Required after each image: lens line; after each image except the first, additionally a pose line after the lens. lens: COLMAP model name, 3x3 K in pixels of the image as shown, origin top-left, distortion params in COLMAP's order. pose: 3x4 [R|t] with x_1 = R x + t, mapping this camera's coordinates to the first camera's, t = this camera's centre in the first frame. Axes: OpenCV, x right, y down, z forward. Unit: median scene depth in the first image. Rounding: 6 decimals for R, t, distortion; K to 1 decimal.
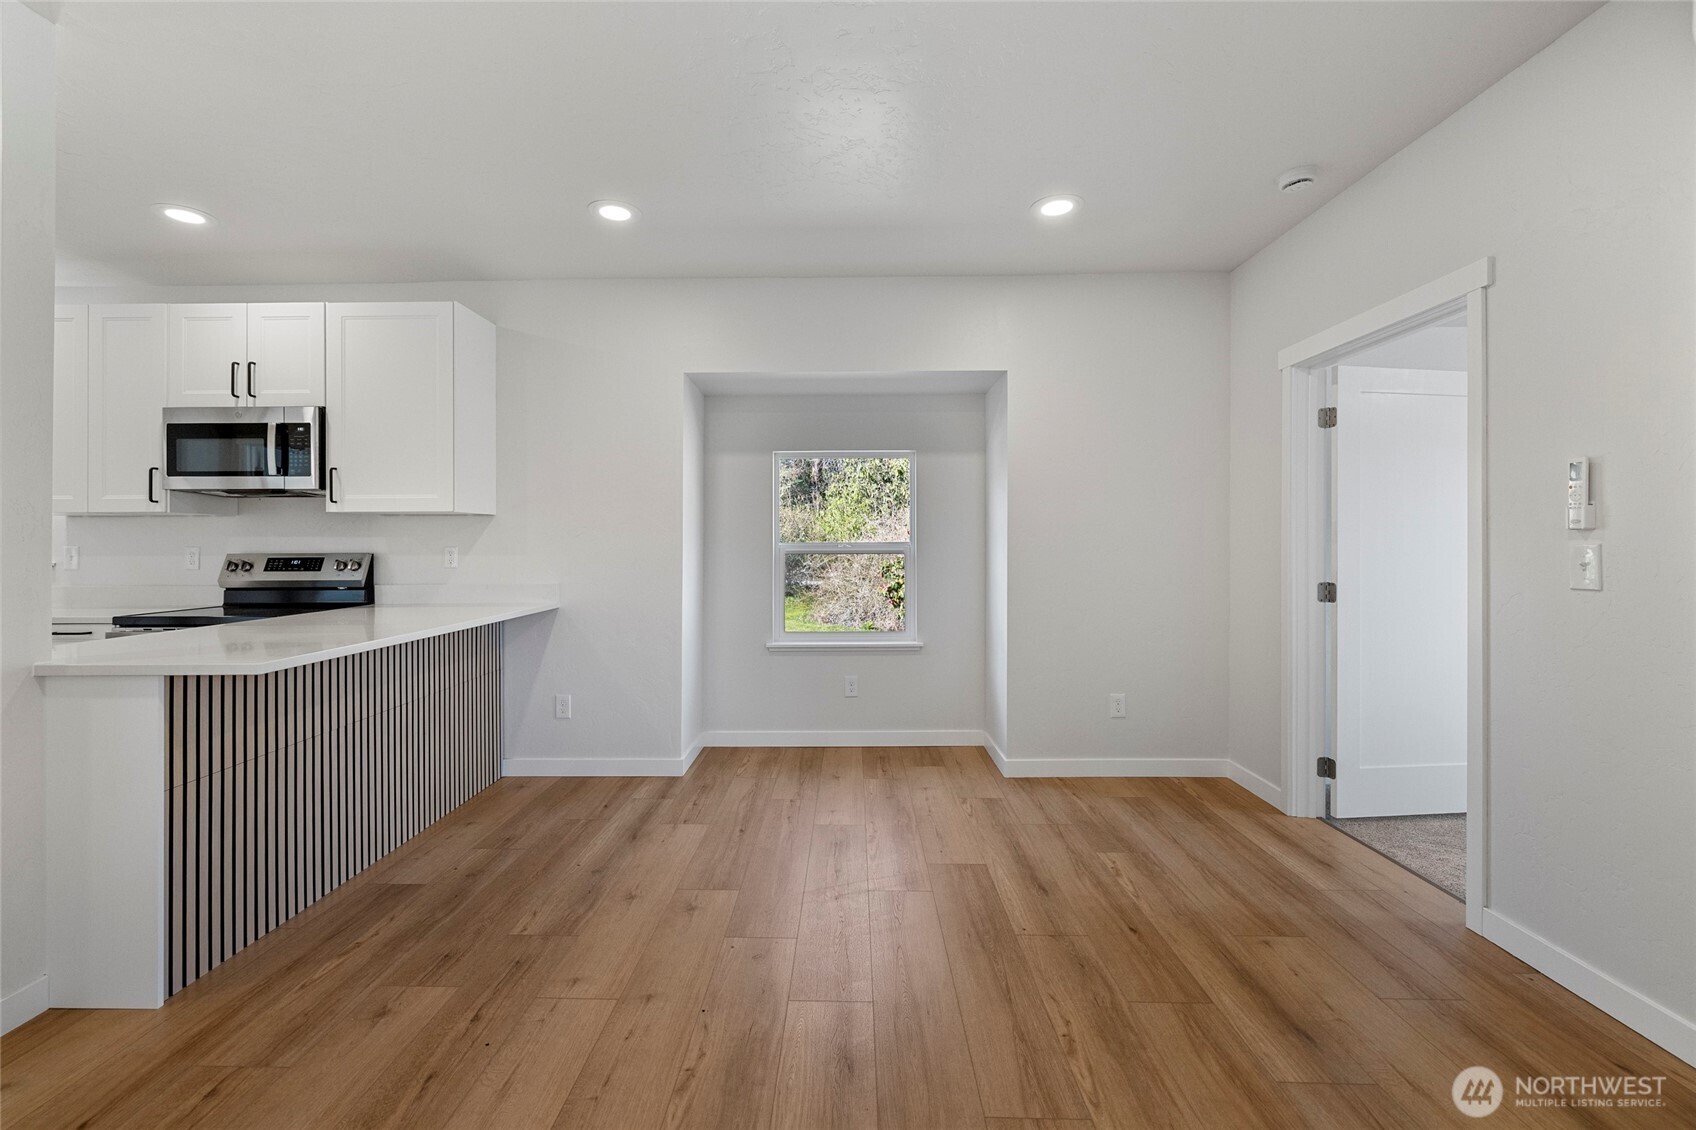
lens RADIAL K [[718.4, 0, 837.0], [0, 718.4, 542.8], [0, 0, 1]] dist [-0.002056, 0.000073]
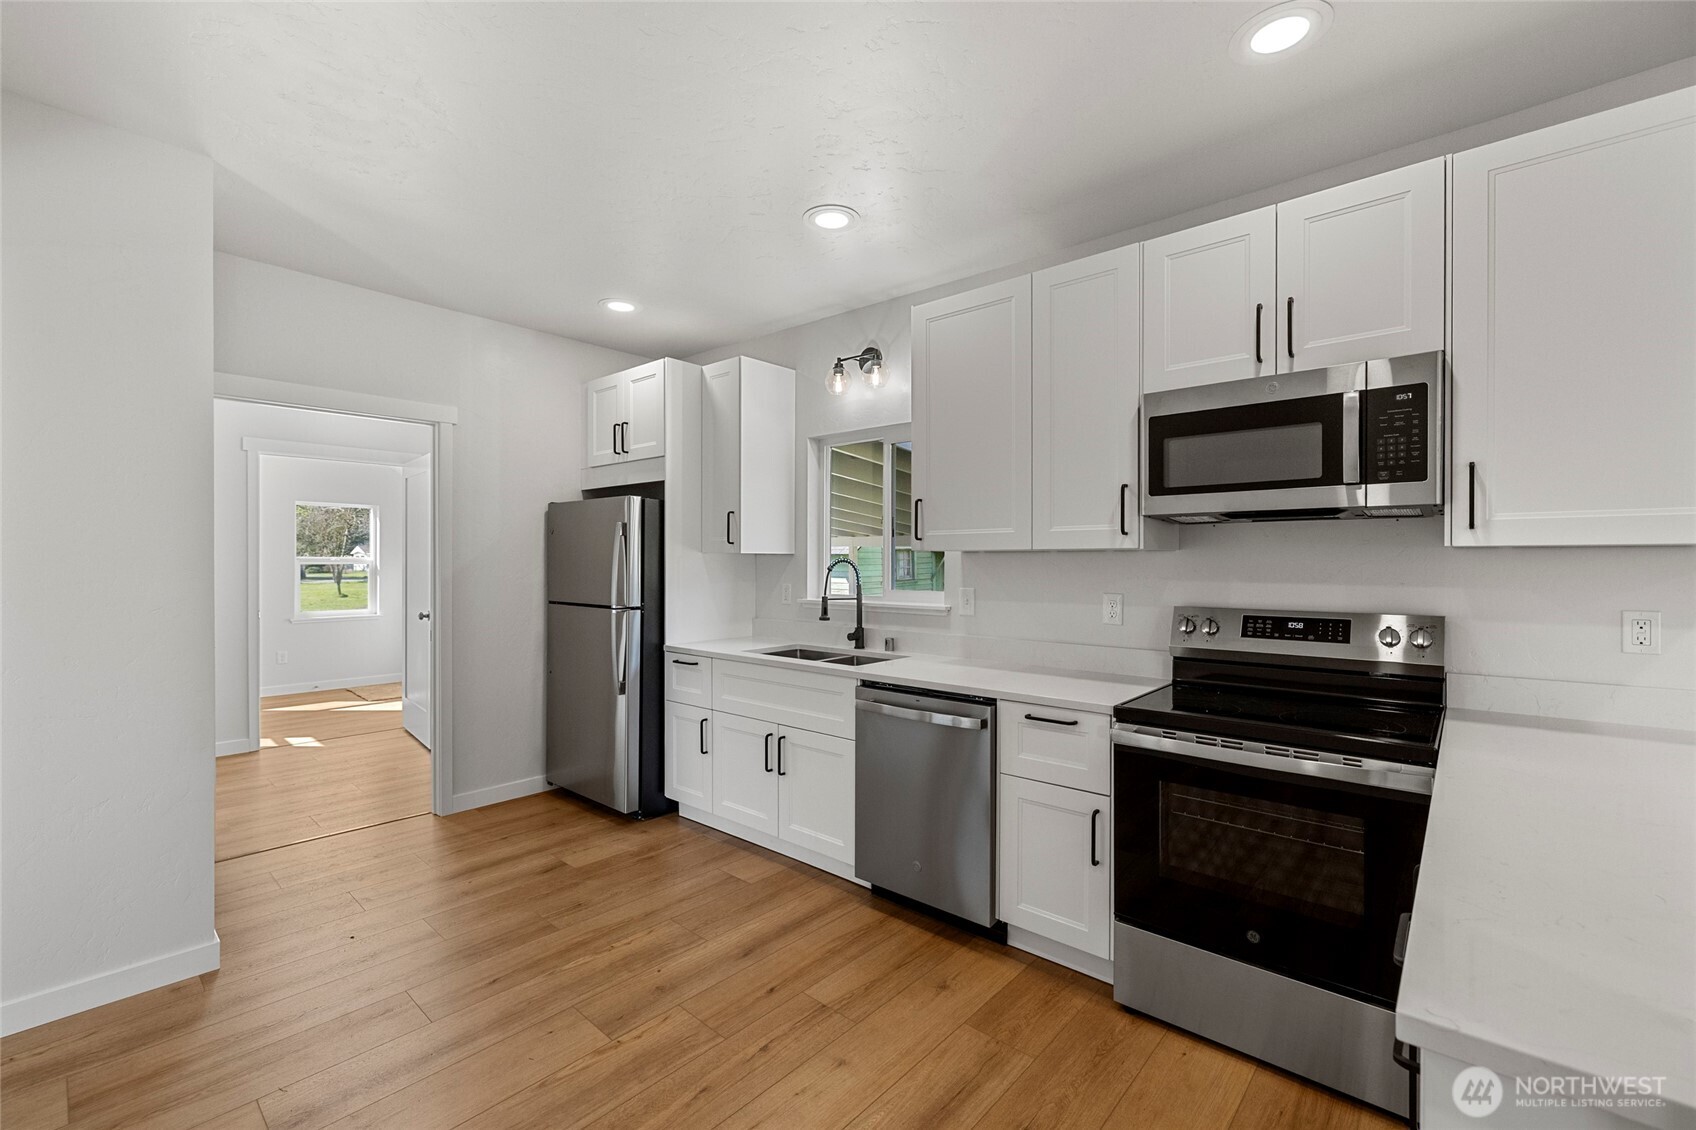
lens RADIAL K [[718.4, 0, 829.0], [0, 718.4, 567.5], [0, 0, 1]] dist [-0.002056, 0.000073]
pose [[0.751586, 0.008726, -0.659578, -0.704617], [0.000724, 0.999901, 0.014053, -0.034496], [0.659635, -0.011039, 0.751505, 0.289441]]
